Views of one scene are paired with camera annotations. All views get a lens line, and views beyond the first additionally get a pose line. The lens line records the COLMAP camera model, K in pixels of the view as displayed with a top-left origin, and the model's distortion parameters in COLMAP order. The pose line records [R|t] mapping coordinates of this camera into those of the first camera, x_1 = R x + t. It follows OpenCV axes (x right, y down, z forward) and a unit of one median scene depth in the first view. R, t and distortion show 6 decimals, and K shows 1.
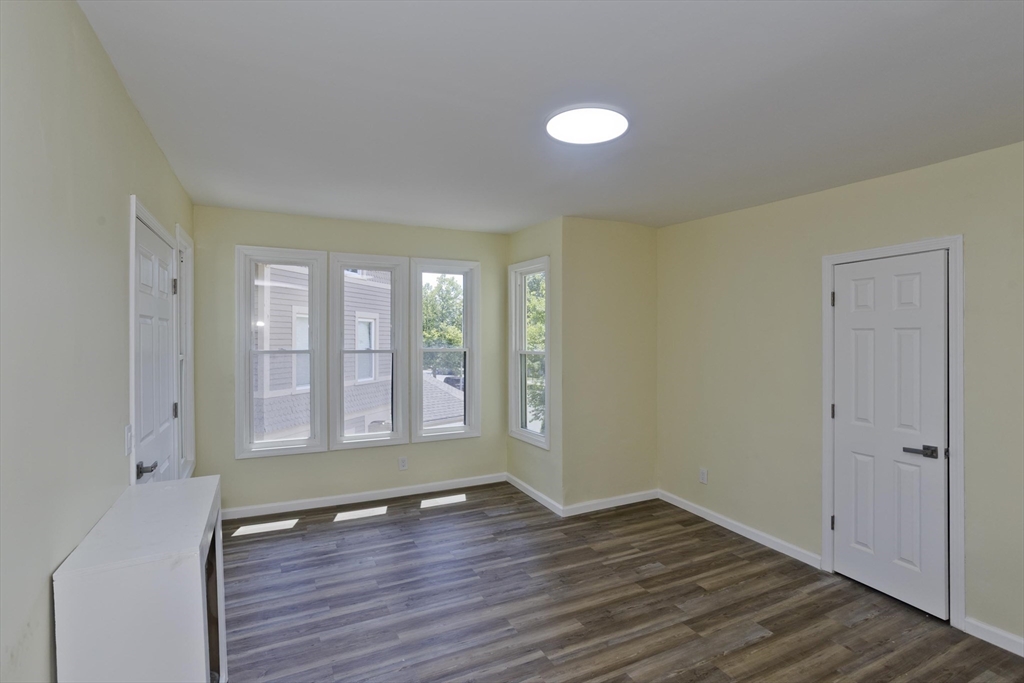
lens RADIAL K [[501.8, 0, 516.9], [0, 501.8, 330.8], [0, 0, 1]] dist [-0.050493, 0.028804]
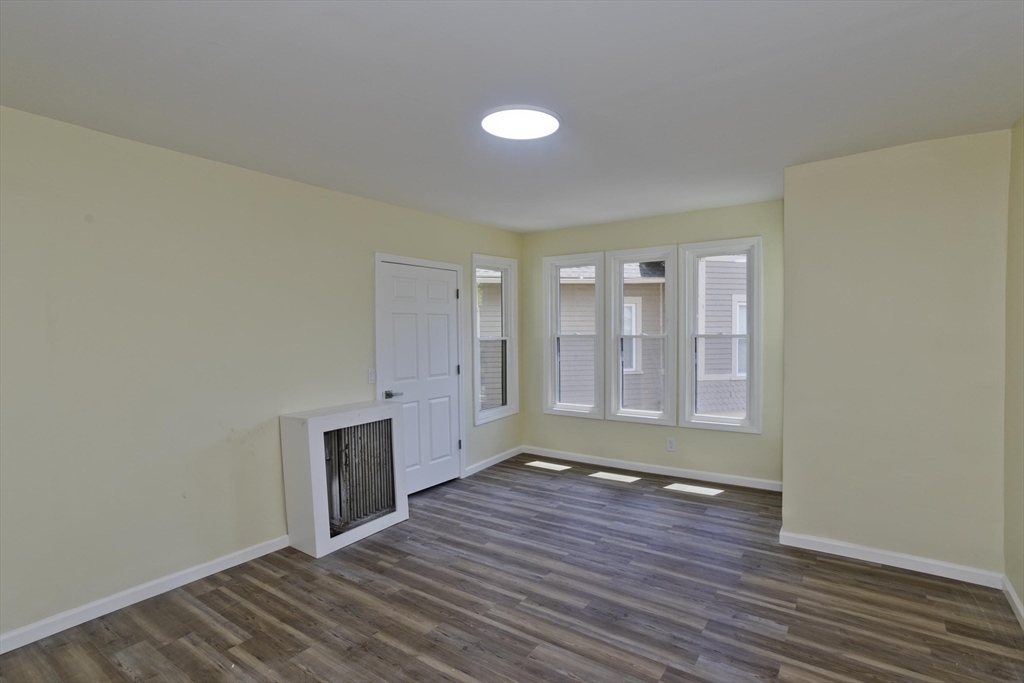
lens RADIAL K [[501.8, 0, 516.9], [0, 501.8, 330.8], [0, 0, 1]] dist [-0.050493, 0.028804]
pose [[0.476961, -0.002630, -0.878920, 0.651525], [0.022617, 0.999701, 0.009282, 0.014267], [0.878633, -0.024306, 0.476878, 0.280426]]
